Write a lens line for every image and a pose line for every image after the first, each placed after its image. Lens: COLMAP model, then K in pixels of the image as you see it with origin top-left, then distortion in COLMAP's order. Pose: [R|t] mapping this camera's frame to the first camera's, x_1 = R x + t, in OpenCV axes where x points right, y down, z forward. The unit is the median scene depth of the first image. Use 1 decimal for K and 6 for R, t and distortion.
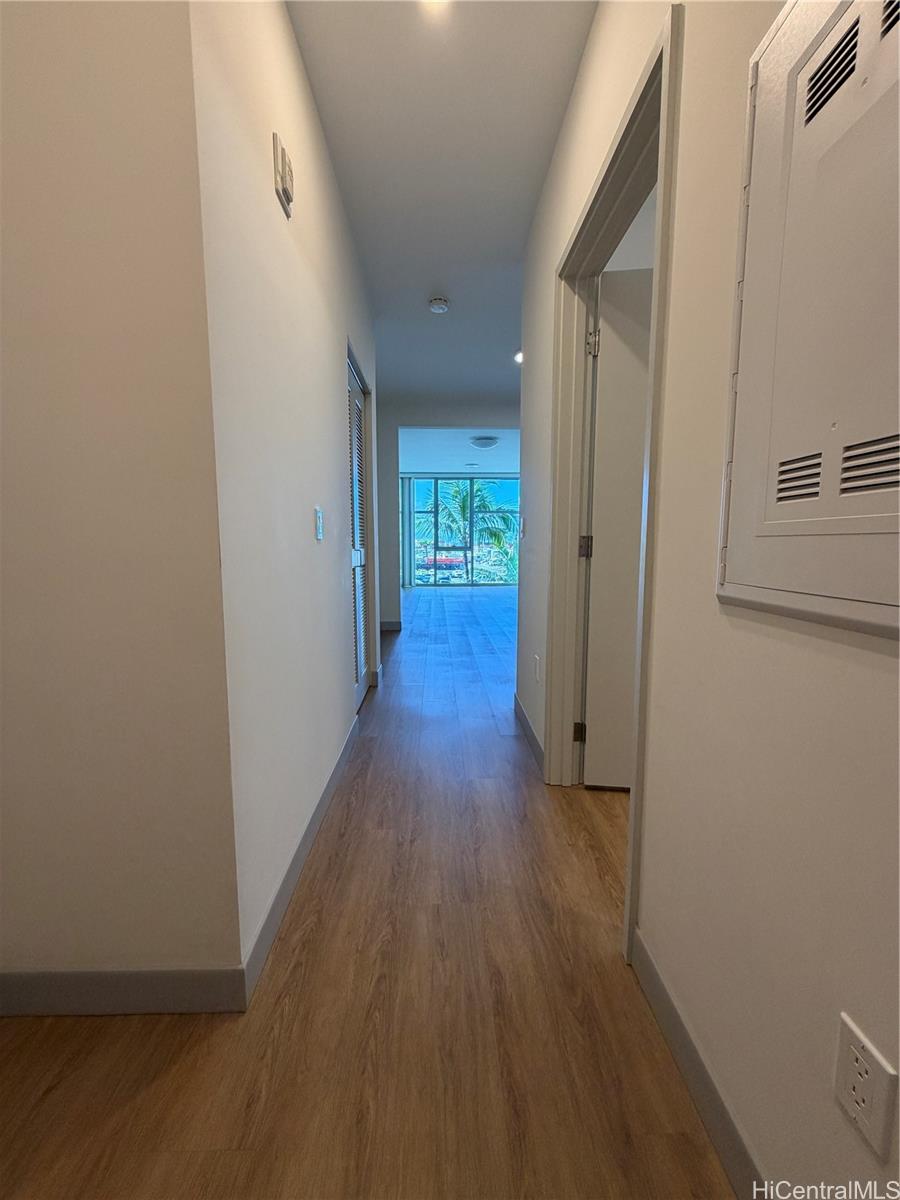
lens RADIAL K [[479.1, 0, 450.0], [0, 479.1, 600.0], [0, 0, 1]] dist [0.001045, -0.000229]
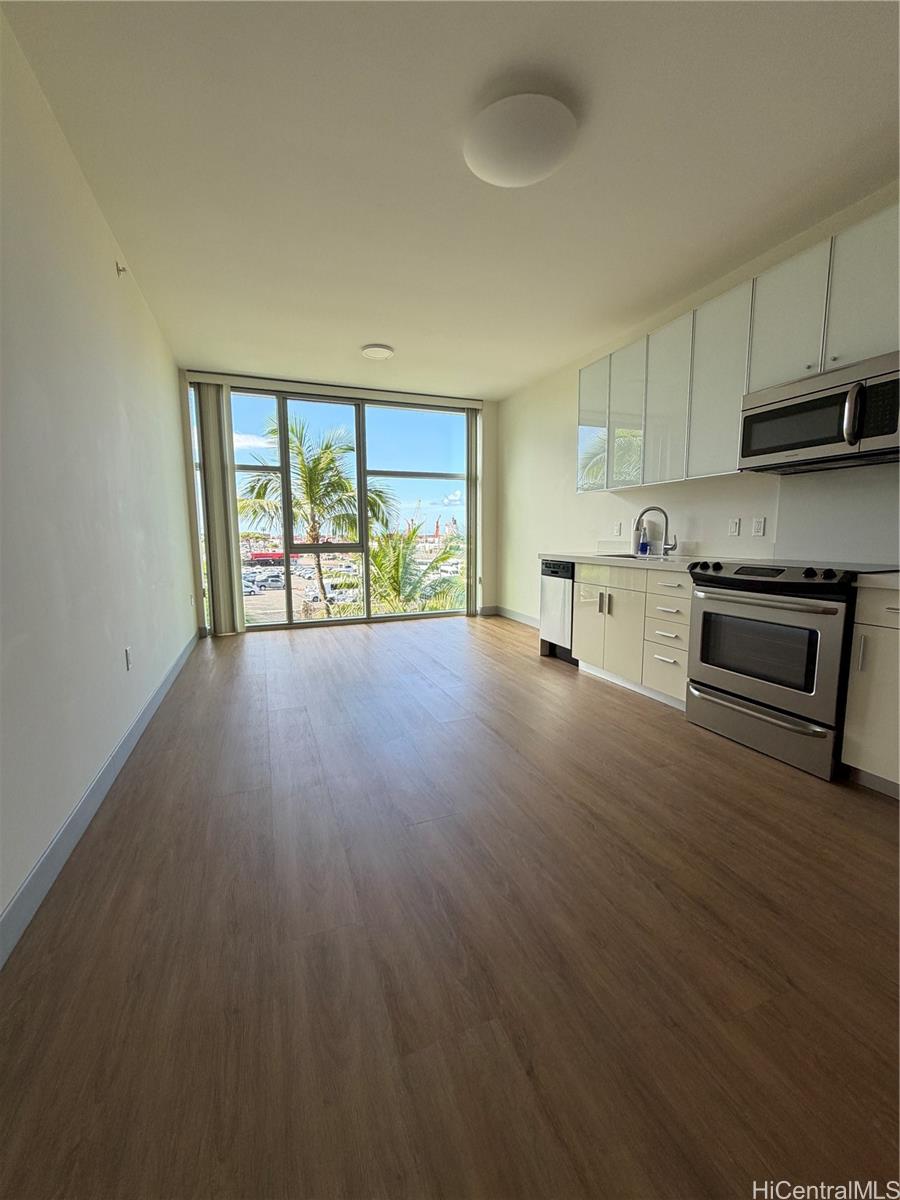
lens RADIAL K [[479.1, 0, 450.0], [0, 479.1, 600.0], [0, 0, 1]] dist [0.001045, -0.000229]
pose [[0.940802, -0.050398, 0.335188, -0.039735], [0.045322, 0.998709, 0.022954, -0.059945], [-0.335912, -0.006404, 0.941872, 0.500512]]
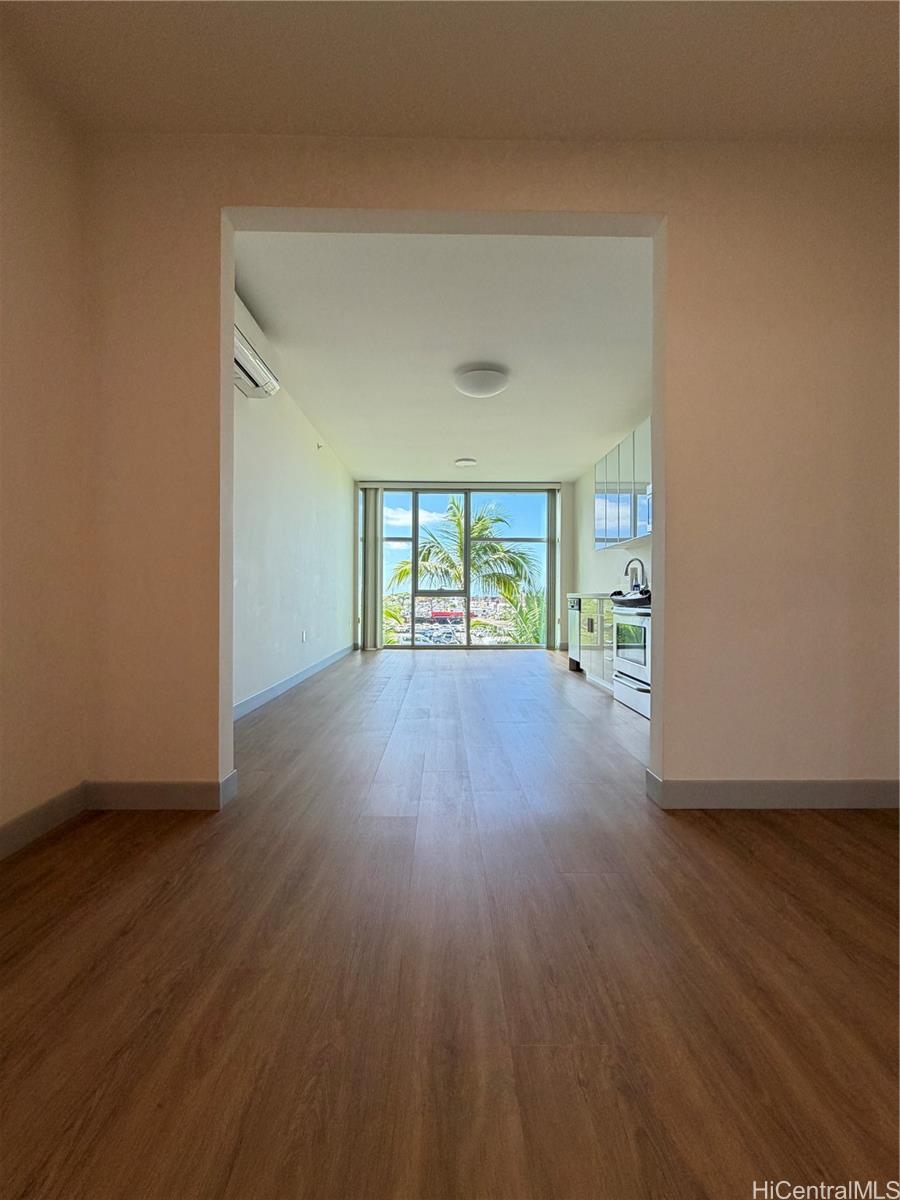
lens RADIAL K [[479.1, 0, 450.0], [0, 479.1, 600.0], [0, 0, 1]] dist [0.001045, -0.000229]
pose [[0.999893, 0.005228, -0.013679, 0.029585], [-0.006739, 0.993590, -0.112841, -0.021390], [0.013002, 0.112921, 0.993519, 0.330188]]
